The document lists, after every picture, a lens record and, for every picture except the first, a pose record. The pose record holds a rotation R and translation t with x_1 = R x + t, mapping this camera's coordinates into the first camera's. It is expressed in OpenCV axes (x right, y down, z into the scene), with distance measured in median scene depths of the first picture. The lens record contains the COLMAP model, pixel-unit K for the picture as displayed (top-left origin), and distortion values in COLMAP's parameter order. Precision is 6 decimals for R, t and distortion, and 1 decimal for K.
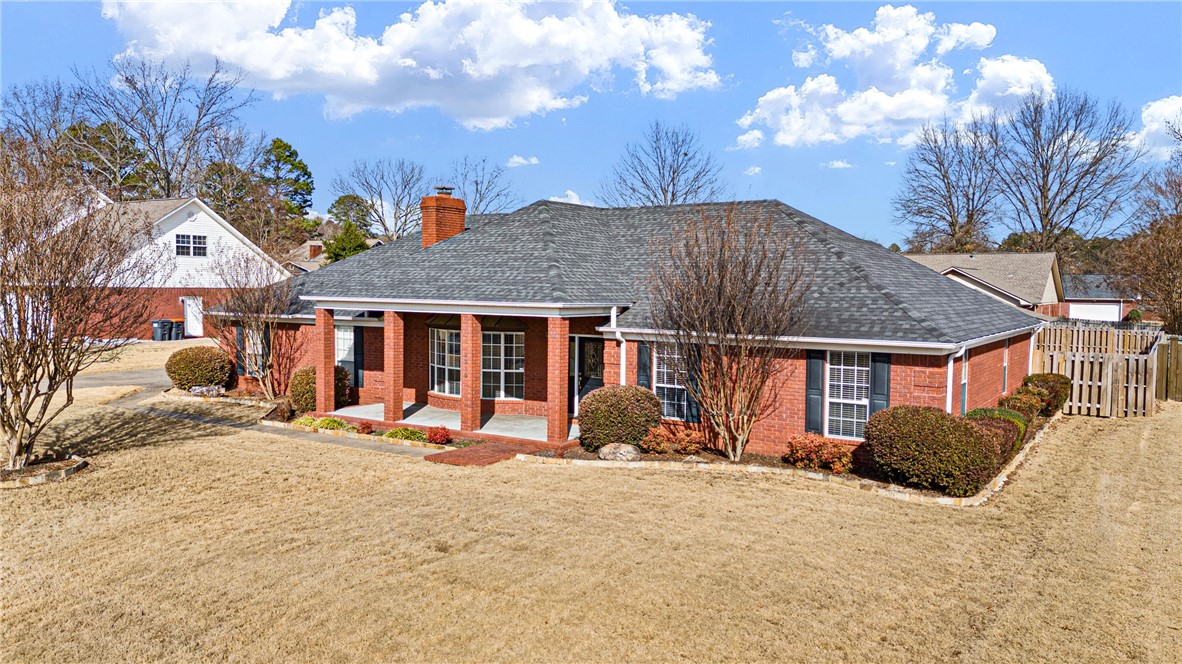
lens RADIAL K [[877.5, 0, 591.0], [0, 877.5, 332.0], [0, 0, 1]] dist [0.051791, -0.001340]
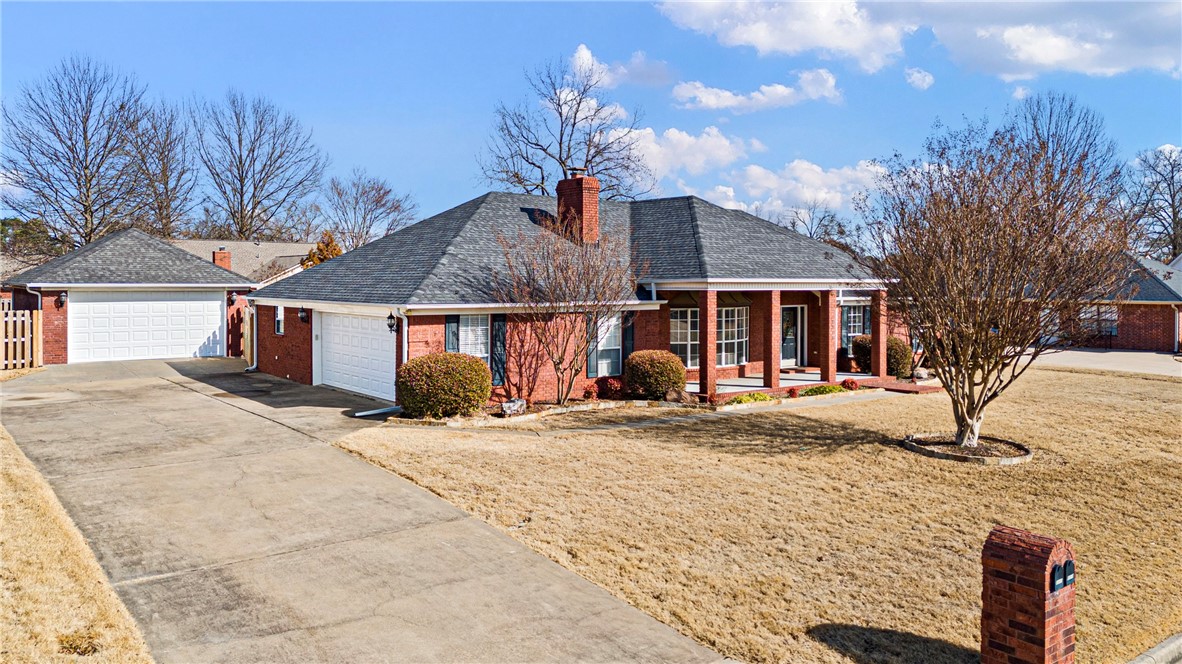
lens RADIAL K [[877.5, 0, 591.0], [0, 877.5, 332.0], [0, 0, 1]] dist [0.051791, -0.001340]
pose [[0.399636, -0.074801, 0.913617, -1.207990], [0.051779, 0.996916, 0.058972, -0.043158], [-0.915211, 0.023739, 0.402276, 0.700633]]
